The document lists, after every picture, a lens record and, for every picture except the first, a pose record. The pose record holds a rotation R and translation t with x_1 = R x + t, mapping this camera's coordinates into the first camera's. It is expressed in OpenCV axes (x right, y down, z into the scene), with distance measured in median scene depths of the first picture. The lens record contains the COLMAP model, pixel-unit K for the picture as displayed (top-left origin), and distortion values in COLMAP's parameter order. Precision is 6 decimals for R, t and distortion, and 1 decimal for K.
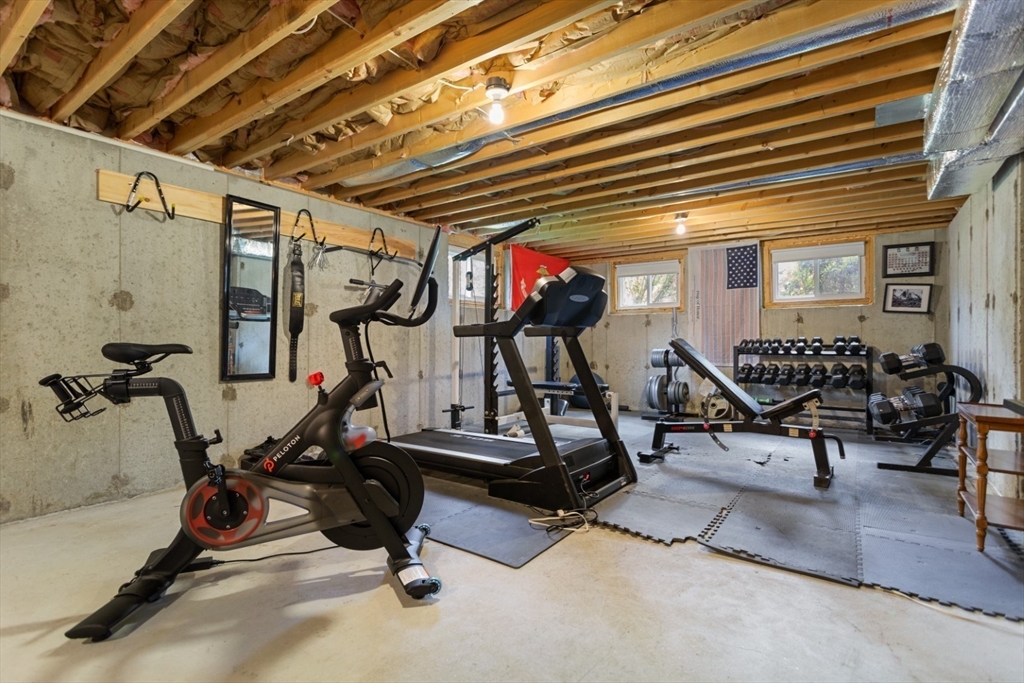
lens RADIAL K [[487.1, 0, 513.6], [0, 487.1, 341.3], [0, 0, 1]] dist [-0.001686, -0.001386]
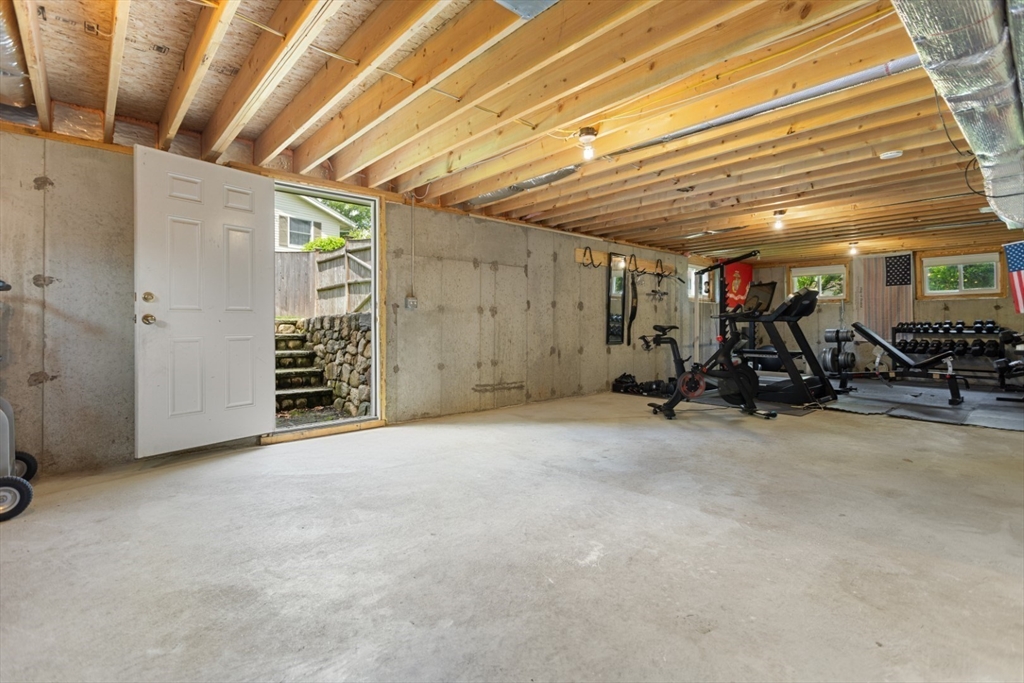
lens RADIAL K [[487.1, 0, 506.5], [0, 487.1, 319.9], [0, 0, 1]] dist [-0.001686, -0.001386]
pose [[0.973949, -0.004091, -0.226729, -0.340811], [0.002103, 0.999957, -0.009006, -0.000961], [0.226756, 0.008294, 0.973916, -0.674769]]
